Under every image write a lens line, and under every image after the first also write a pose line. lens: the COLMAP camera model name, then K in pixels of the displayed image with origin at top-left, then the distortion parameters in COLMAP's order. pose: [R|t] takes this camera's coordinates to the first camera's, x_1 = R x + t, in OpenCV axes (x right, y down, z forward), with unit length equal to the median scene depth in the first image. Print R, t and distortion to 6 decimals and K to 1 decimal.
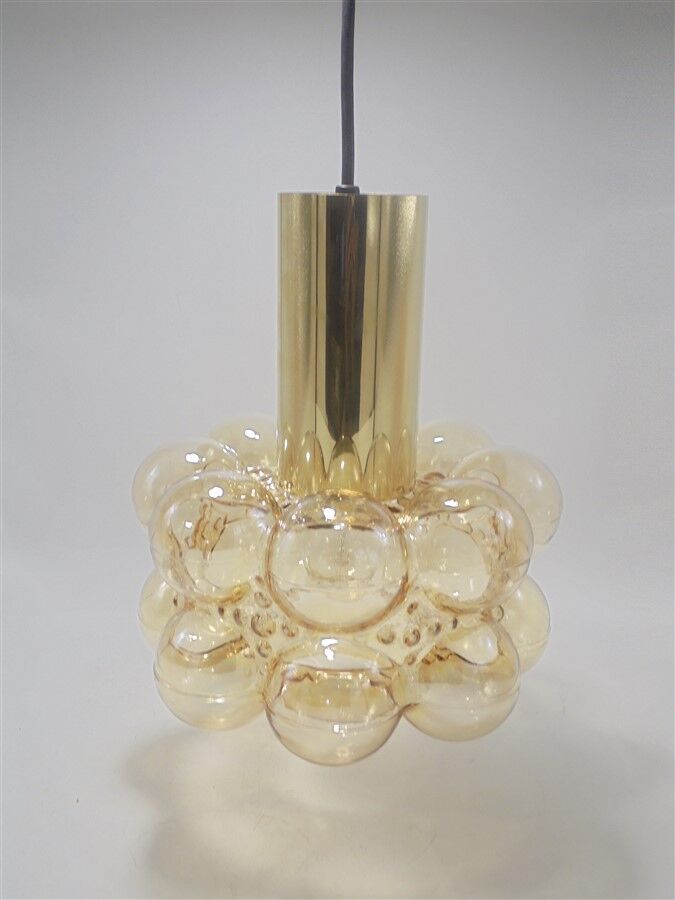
lens RADIAL K [[871.2, 0, 337.7], [0, 871.2, 462.0], [0, 0, 1]] dist [0.045136, 0.000000]
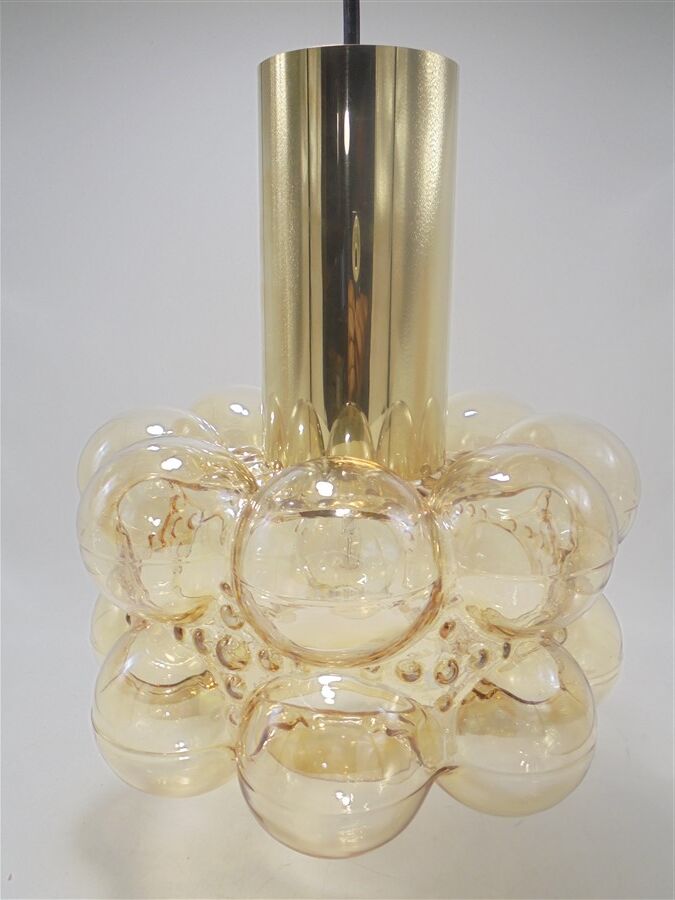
lens RADIAL K [[761.1, 0, 333.0], [0, 761.1, 457.6], [0, 0, 1]] dist [0.007032, 0.001656]
pose [[0.999305, -0.007520, -0.036503, 0.017364], [0.005777, 0.998848, -0.047639, 0.055788], [0.036819, 0.047395, 0.998197, 0.359201]]
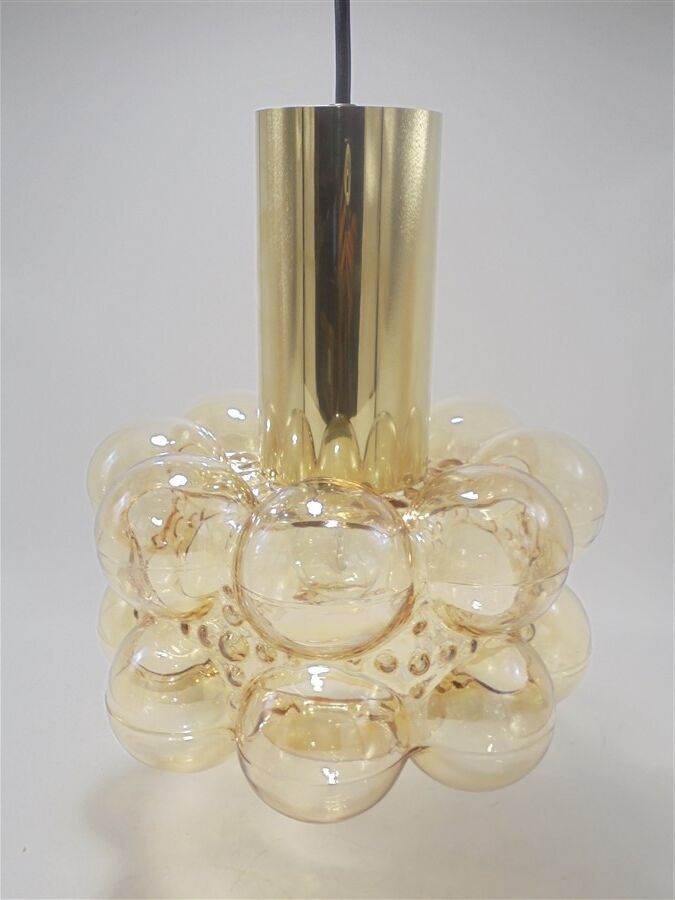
lens RADIAL K [[871.2, 0, 338.0], [0, 871.2, 457.4], [0, 0, 1]] dist [0.045136, 0.000000]
pose [[0.999506, 0.002435, -0.031344, 0.032882], [-0.002411, 0.999997, 0.000812, 0.011166], [0.031346, -0.000736, 0.999508, 0.187134]]
